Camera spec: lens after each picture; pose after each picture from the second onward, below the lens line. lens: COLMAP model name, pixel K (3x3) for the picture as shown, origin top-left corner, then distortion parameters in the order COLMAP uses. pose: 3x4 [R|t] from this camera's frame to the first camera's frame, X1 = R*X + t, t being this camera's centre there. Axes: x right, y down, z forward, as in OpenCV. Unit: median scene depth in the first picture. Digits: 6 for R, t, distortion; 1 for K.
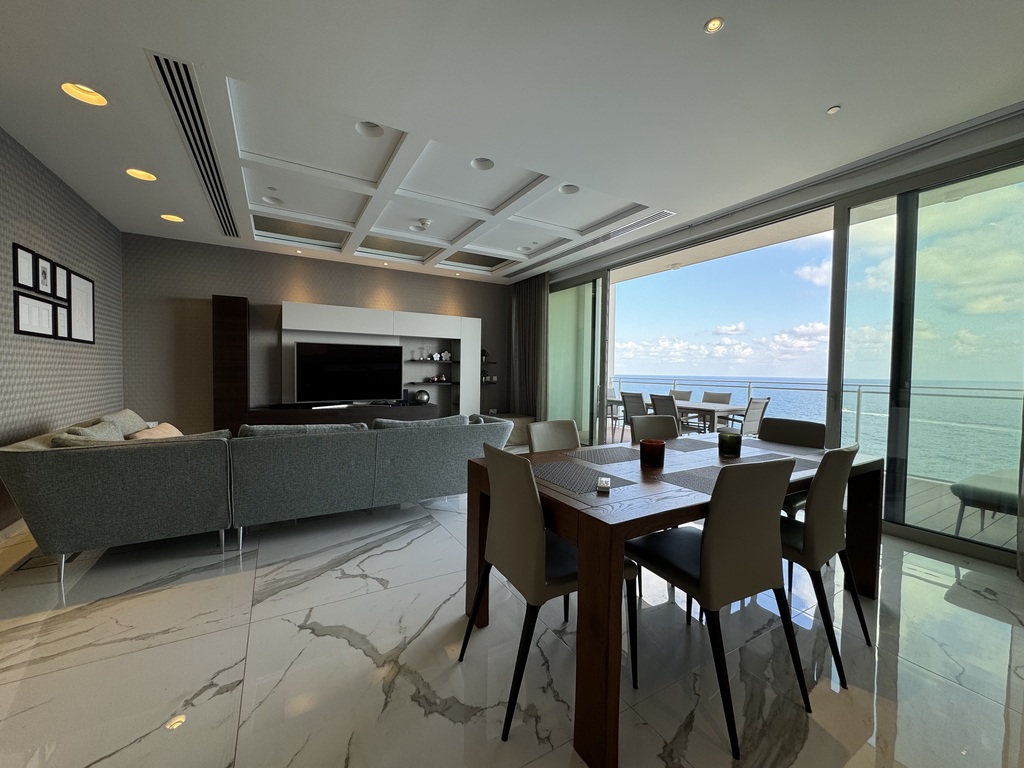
lens RADIAL K [[408.8, 0, 512.0], [0, 408.8, 384.0], [0, 0, 1]] dist [0.000665, 0.000016]
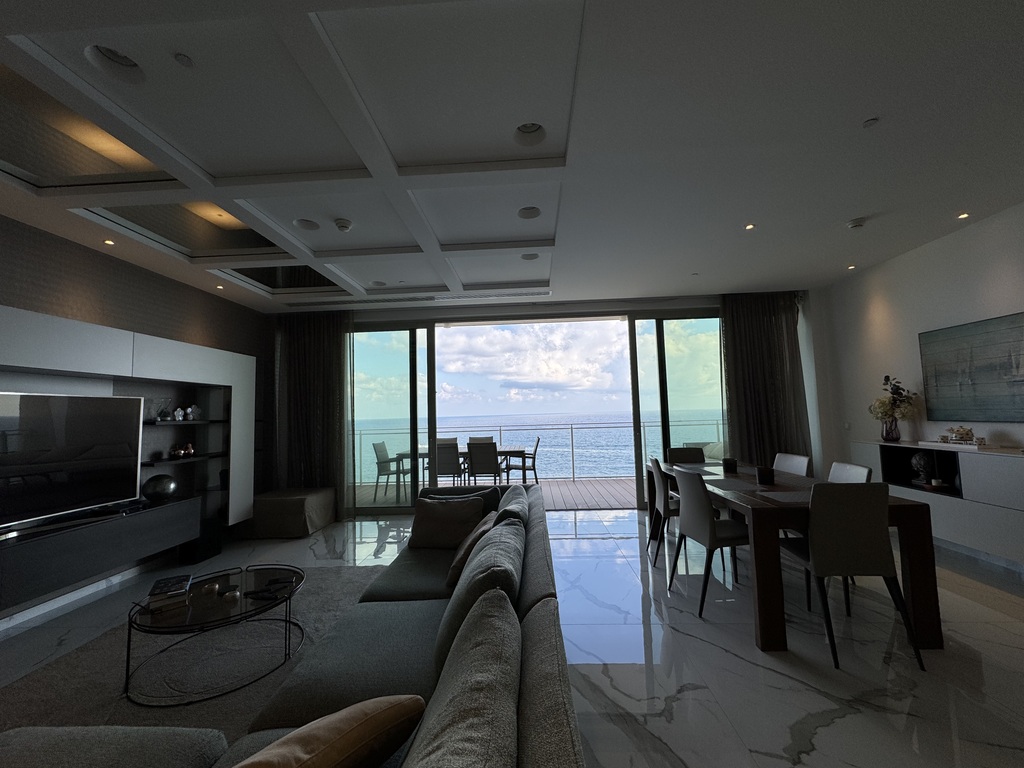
lens RADIAL K [[408.8, 0, 512.0], [0, 408.8, 384.0], [0, 0, 1]] dist [-0.002004, -0.000291]
pose [[0.537853, 0.026779, 0.842613, -0.560068], [0.067035, 0.994972, -0.074410, -0.045286], [-0.840369, 0.096506, 0.533354, 0.360836]]
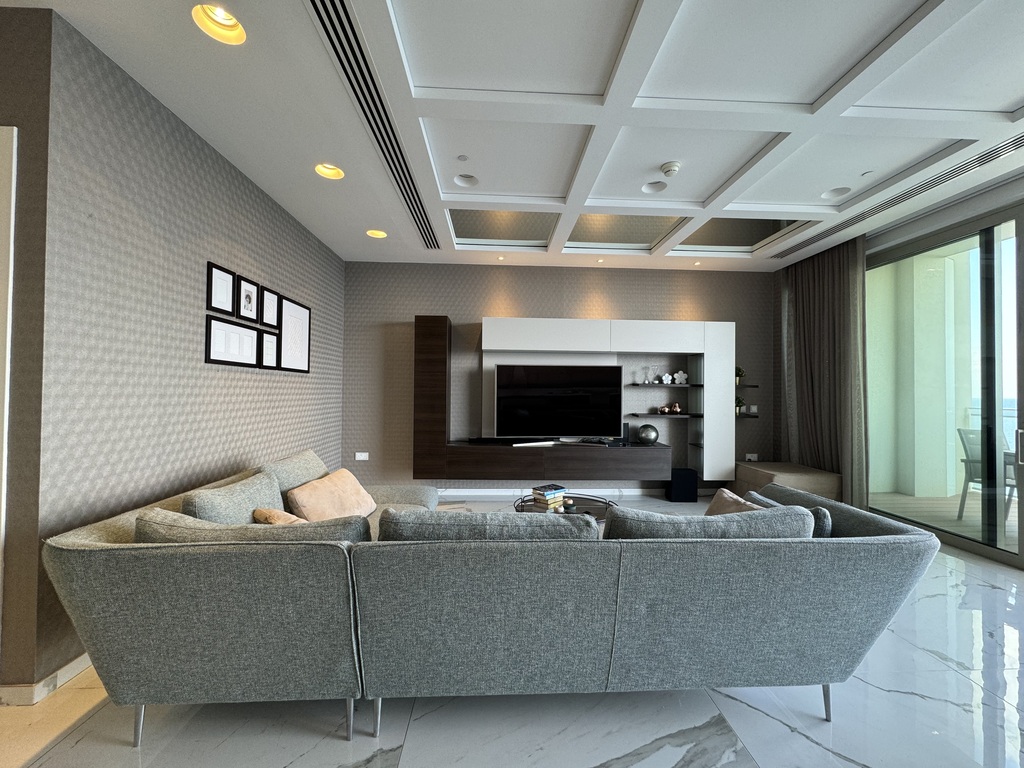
lens RADIAL K [[408.8, 0, 512.0], [0, 408.8, 384.0], [0, 0, 1]] dist [0.000665, 0.000016]
pose [[0.888882, -0.014183, -0.457916, -0.126772], [-0.010504, 0.998627, -0.051321, -0.022417], [0.458015, 0.050428, 0.887513, 0.296409]]
